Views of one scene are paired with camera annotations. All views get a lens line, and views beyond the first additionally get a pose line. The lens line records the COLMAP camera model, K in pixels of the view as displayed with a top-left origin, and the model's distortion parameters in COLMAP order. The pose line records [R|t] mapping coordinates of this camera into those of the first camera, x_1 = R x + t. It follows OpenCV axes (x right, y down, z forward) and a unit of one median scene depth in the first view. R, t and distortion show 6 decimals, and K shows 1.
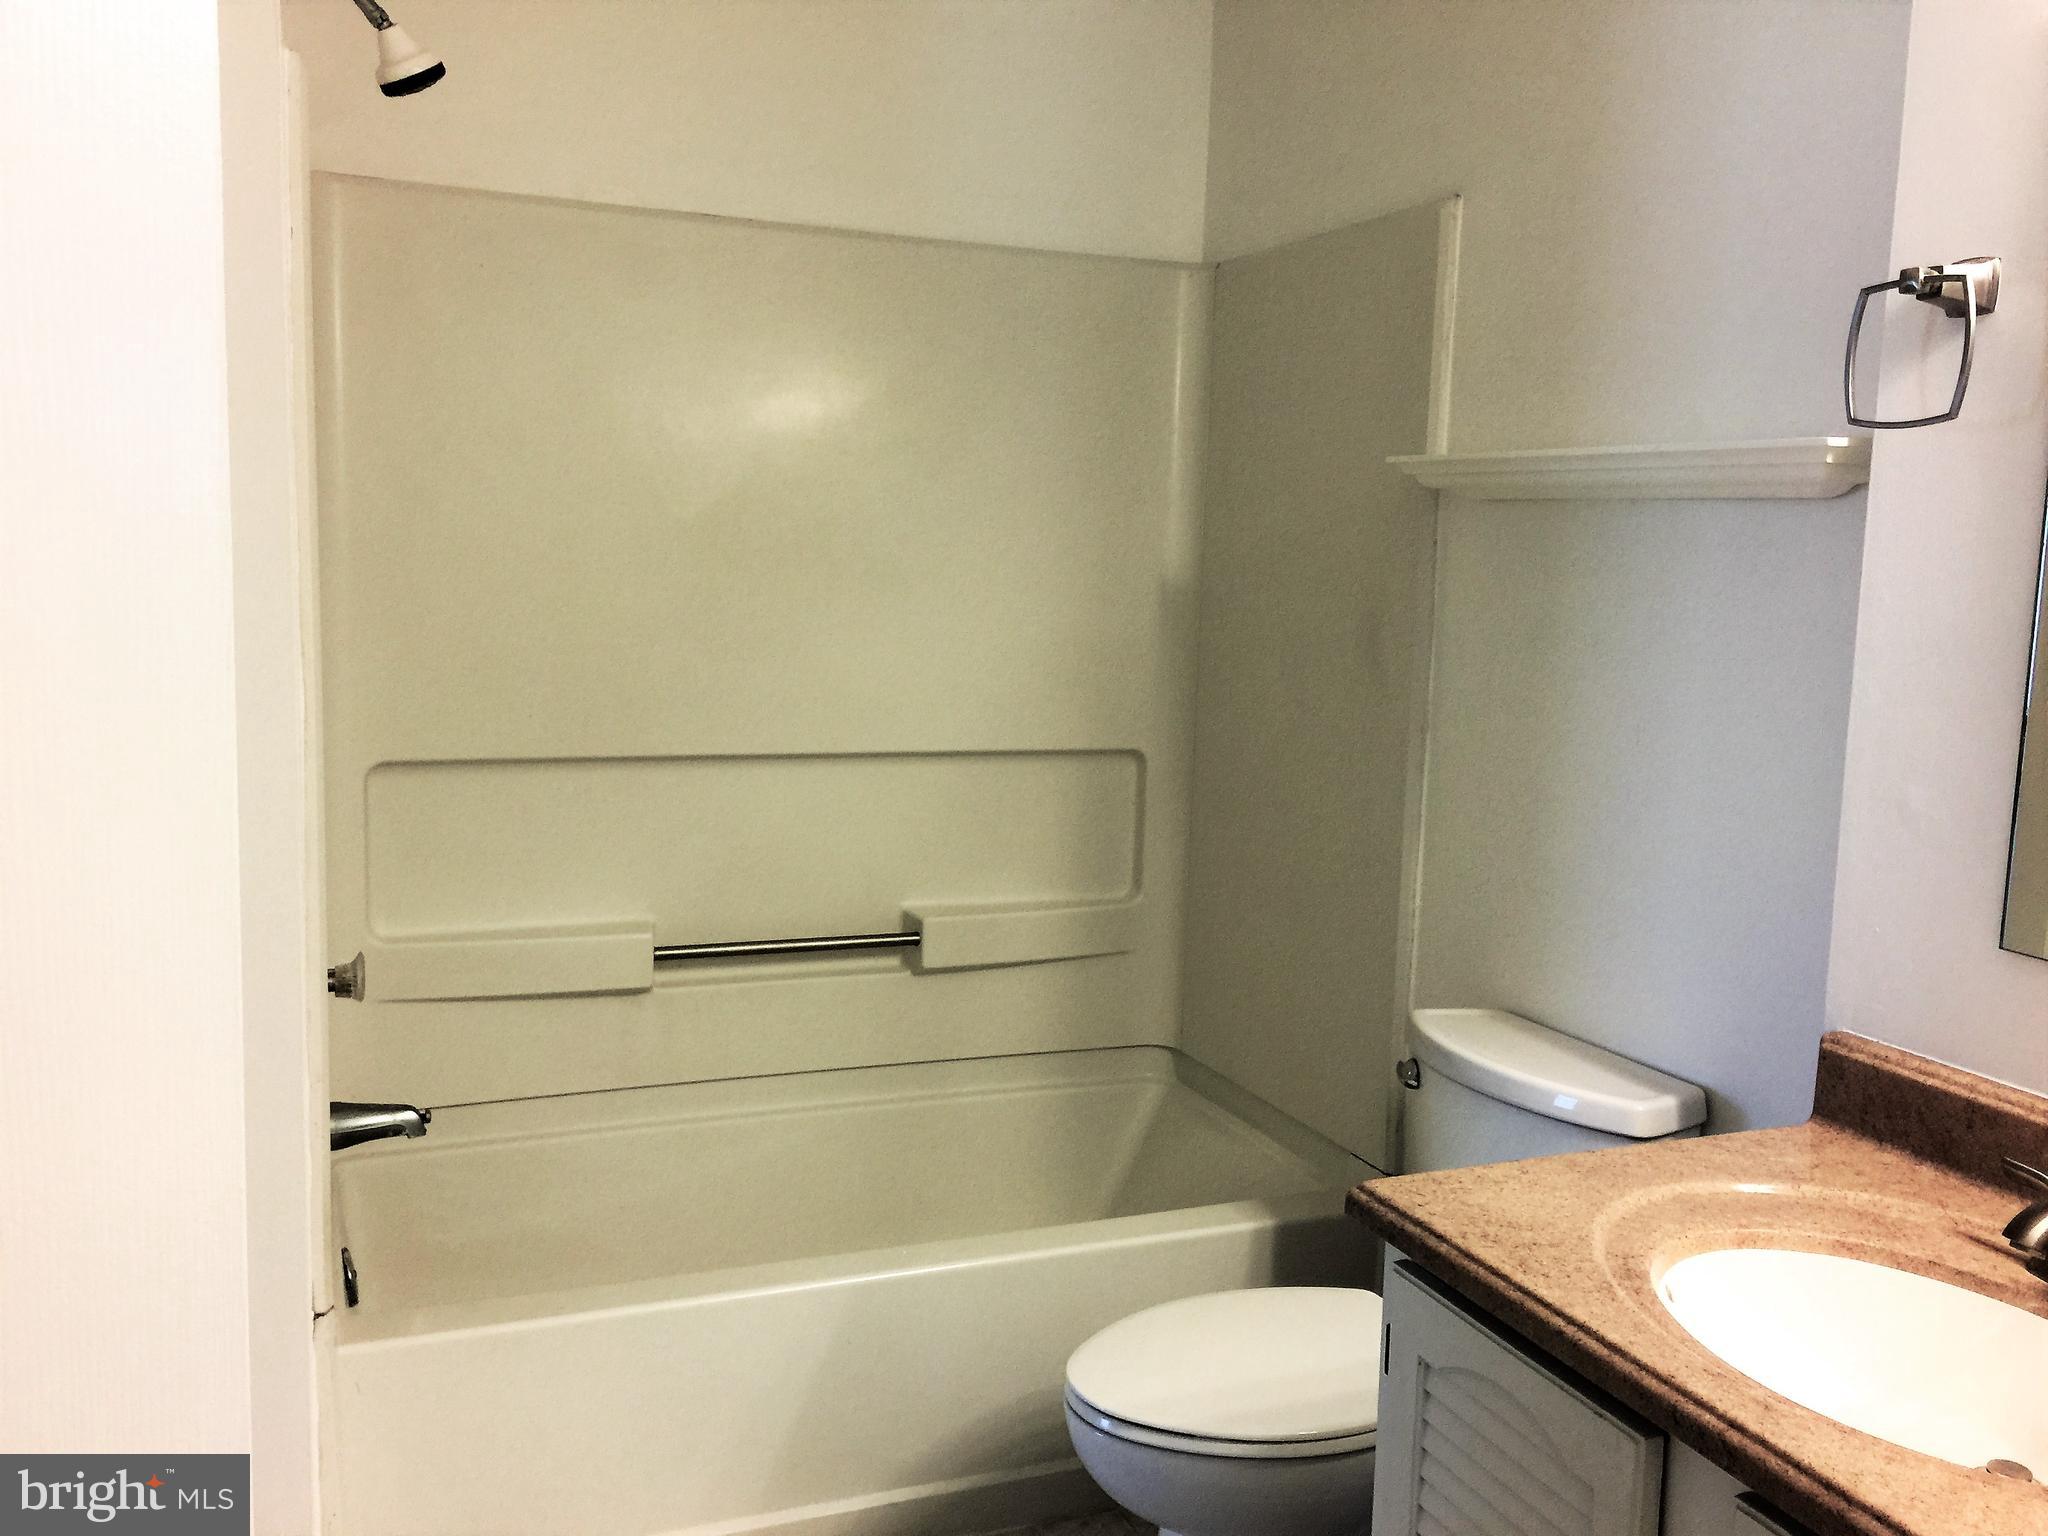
lens RADIAL K [[1744.2, 0, 1018.3], [0, 1744.2, 752.2], [0, 0, 1]] dist [0.077404, -0.127080]
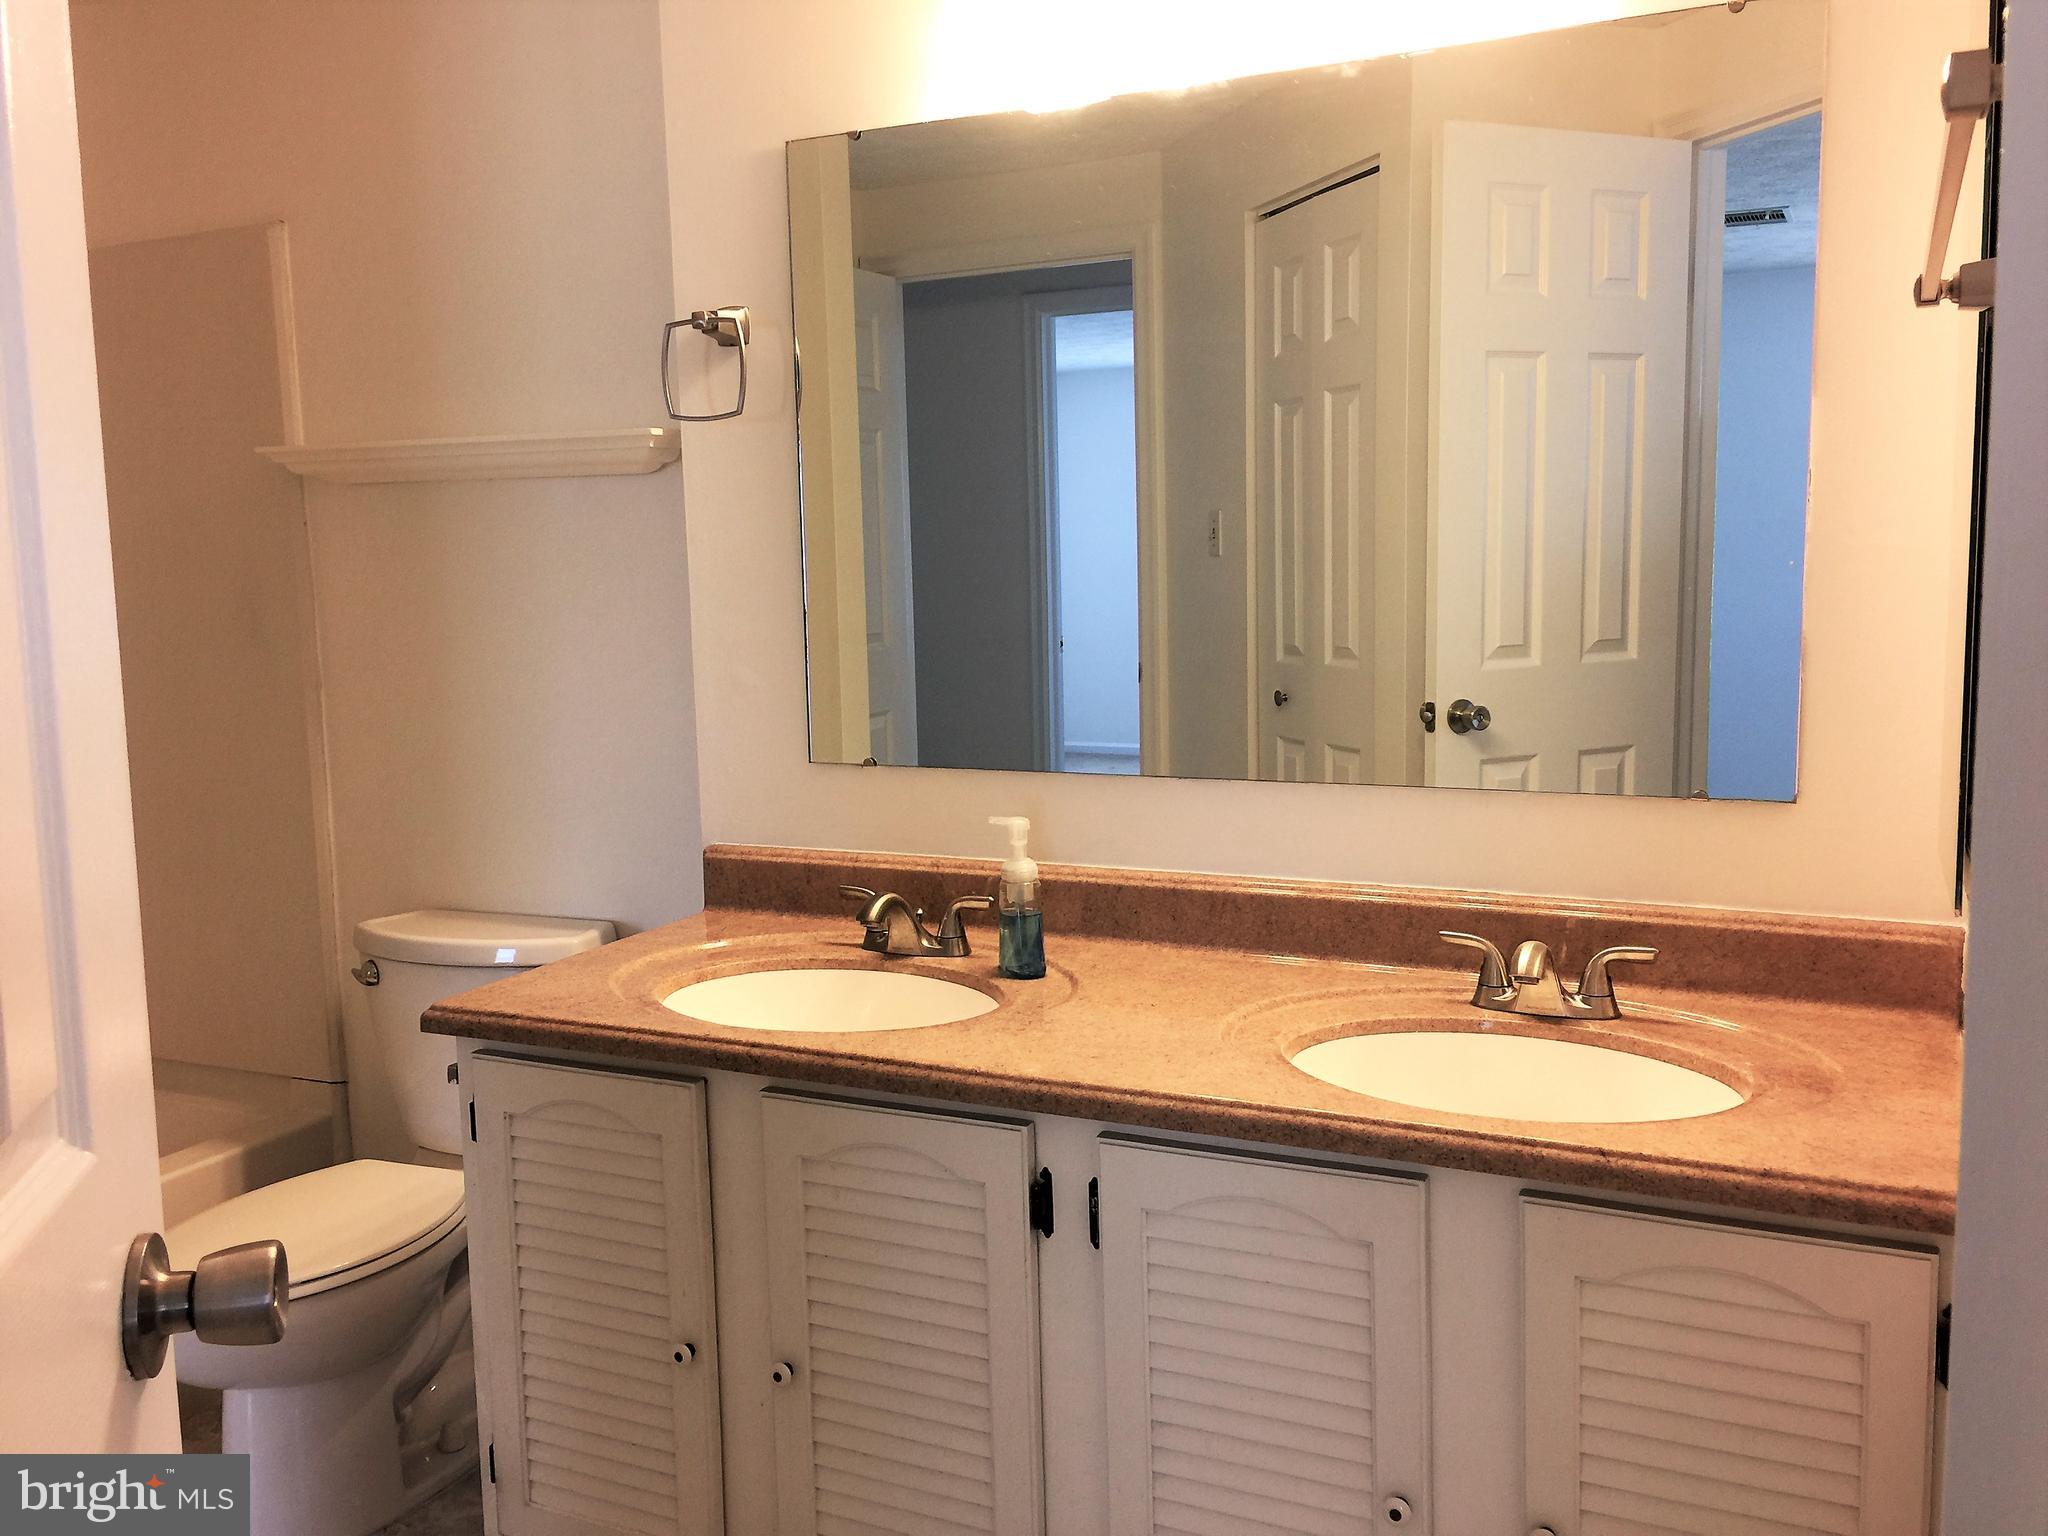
lens RADIAL K [[1744.2, 0, 1018.3], [0, 1744.2, 752.2], [0, 0, 1]] dist [0.077404, -0.127080]
pose [[0.740596, -0.125205, 0.660183, -0.302551], [0.127812, 0.990798, 0.044528, 0.057323], [-0.659683, 0.051402, 0.749784, -0.249315]]
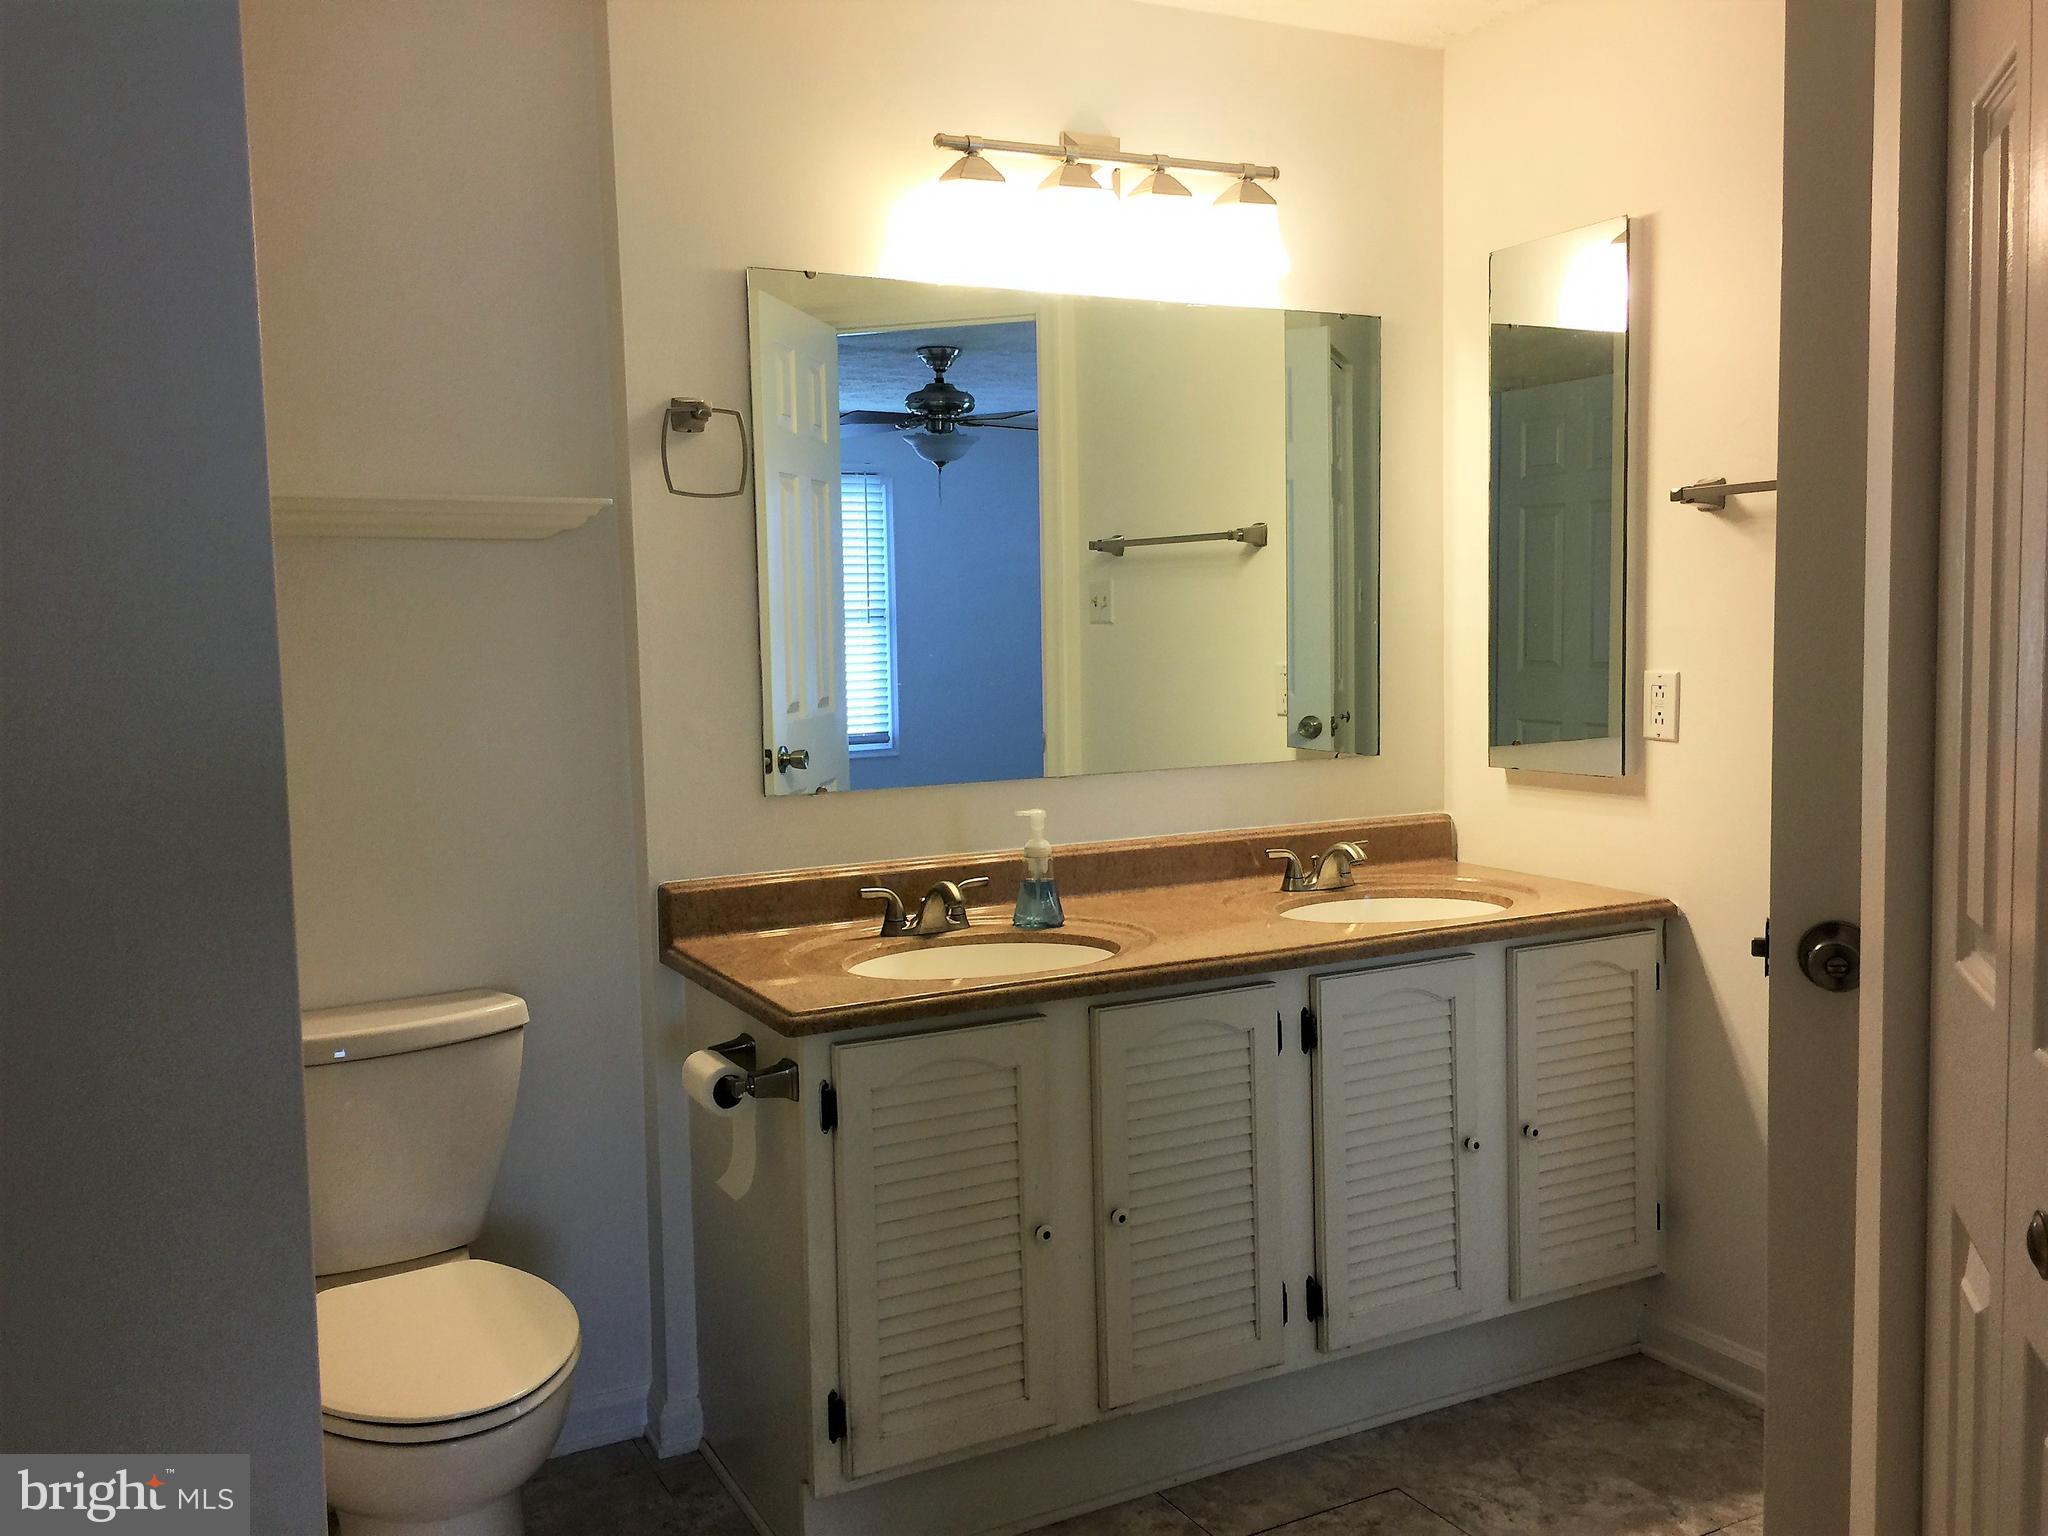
lens RADIAL K [[1744.4, 0, 1023.2], [0, 1744.4, 734.6], [0, 0, 1]] dist [0.004716, -0.120220]
pose [[-0.097683, -0.095787, 0.990597, -1.165286], [0.137685, 0.984485, 0.108773, -0.100921], [-0.985648, 0.147015, -0.082979, 0.870260]]
